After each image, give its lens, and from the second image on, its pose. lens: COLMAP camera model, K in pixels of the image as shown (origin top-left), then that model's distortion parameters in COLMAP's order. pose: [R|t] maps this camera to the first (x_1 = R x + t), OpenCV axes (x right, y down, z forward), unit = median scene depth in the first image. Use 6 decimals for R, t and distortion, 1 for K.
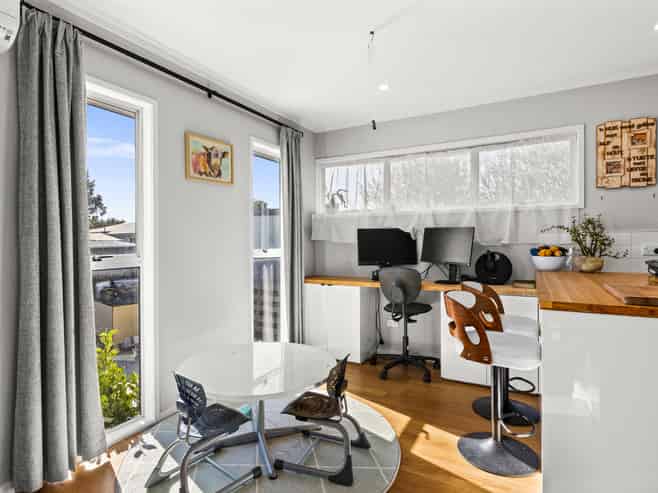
lens RADIAL K [[363.2, 0, 329.5], [0, 363.2, 241.0], [0, 0, 1]] dist [-0.002952, -0.000762]
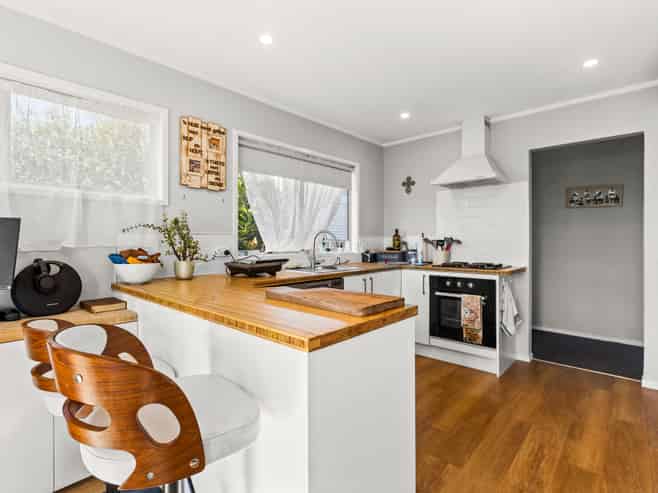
lens RADIAL K [[330.1, 0, 327.7], [0, 330.1, 240.5], [0, 0, 1]] dist [-0.001222, -0.000238]
pose [[0.221593, 0.004332, 0.975130, 0.013531], [0.000353, 0.999990, -0.004523, -0.002904], [-0.975139, 0.001347, 0.221589, 0.469868]]
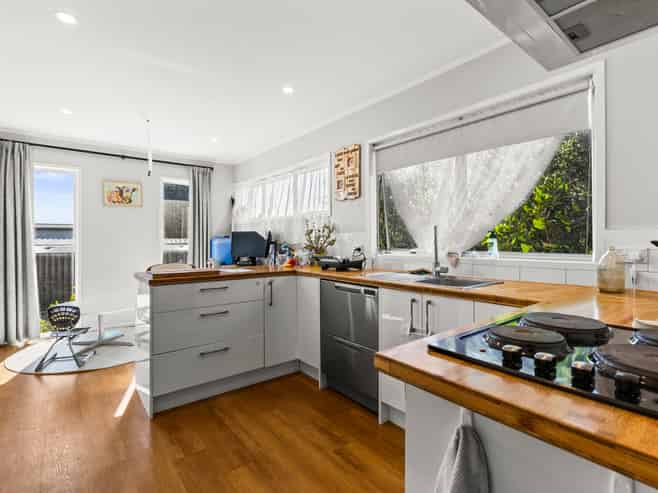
lens RADIAL K [[330.1, 0, 323.5], [0, 330.1, 241.3], [0, 0, 1]] dist [-0.001222, -0.000238]
pose [[0.924692, 0.006585, -0.380658, 1.186458], [-0.005246, 0.999976, 0.004554, -0.005033], [0.380679, -0.002214, 0.924705, -0.114103]]
